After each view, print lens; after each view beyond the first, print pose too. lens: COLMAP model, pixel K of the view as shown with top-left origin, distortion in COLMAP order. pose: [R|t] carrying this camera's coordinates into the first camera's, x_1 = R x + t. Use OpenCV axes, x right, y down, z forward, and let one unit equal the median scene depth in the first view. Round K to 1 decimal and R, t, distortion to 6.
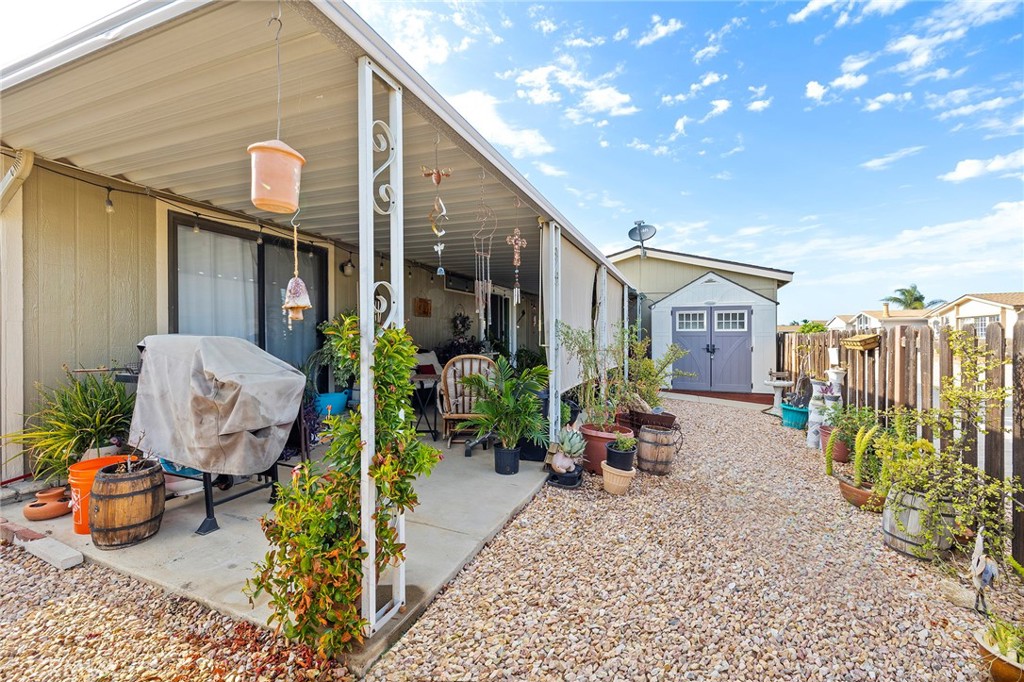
lens RADIAL K [[430.6, 0, 503.2], [0, 430.6, 343.4], [0, 0, 1]] dist [-0.000414, 0.000125]
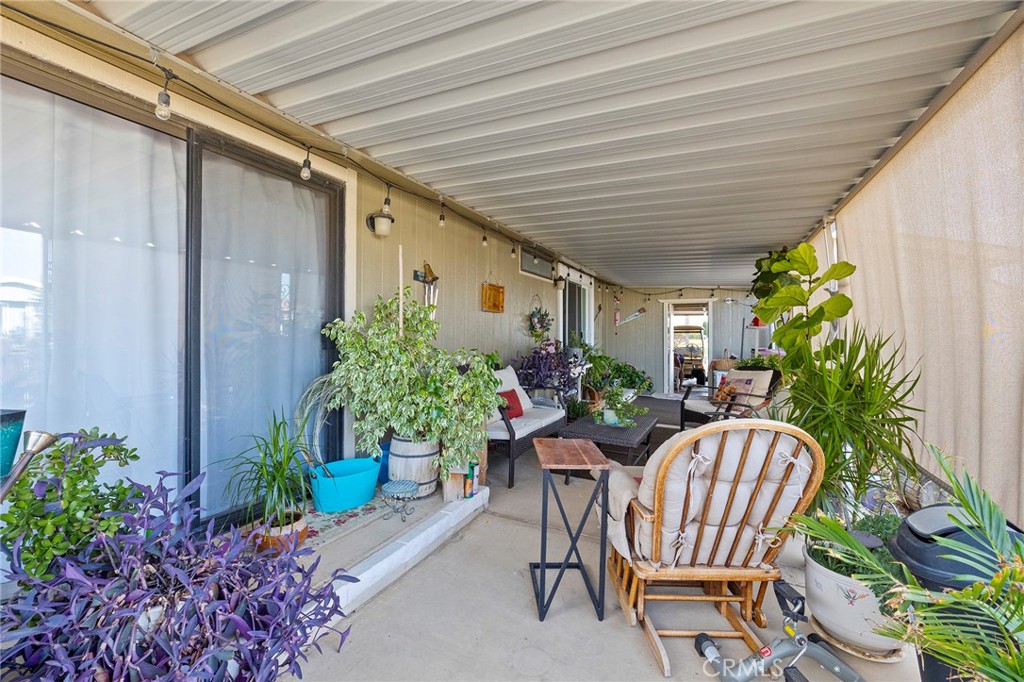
lens RADIAL K [[434.8, 0, 508.9], [0, 434.8, 335.3], [0, 0, 1]] dist [0.000103, 0.000017]
pose [[0.999131, 0.001967, -0.041641, -0.422132], [-0.002592, 0.999885, -0.014967, -0.055337], [0.041607, 0.015062, 0.999021, 1.099425]]
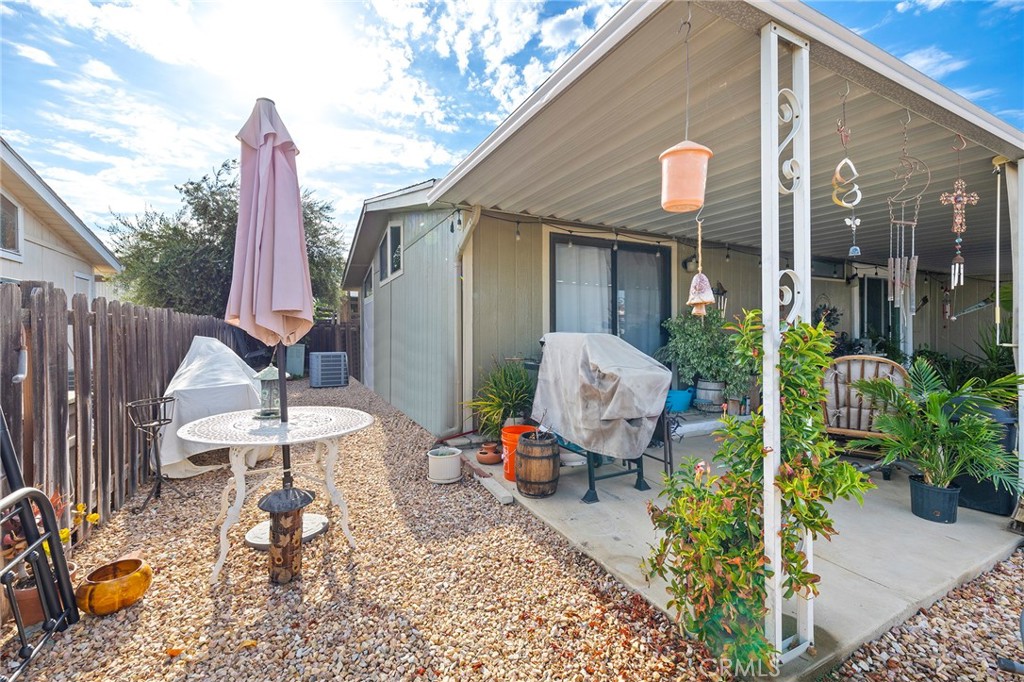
lens RADIAL K [[429.6, 0, 512.0], [0, 429.6, 339.6], [0, 0, 1]] dist [0.001150, 0.000200]
pose [[0.765786, 0.003148, -0.643087, -0.102299], [-0.005462, 0.999984, -0.001609, 0.003036], [0.643072, 0.004744, 0.765791, -0.027340]]
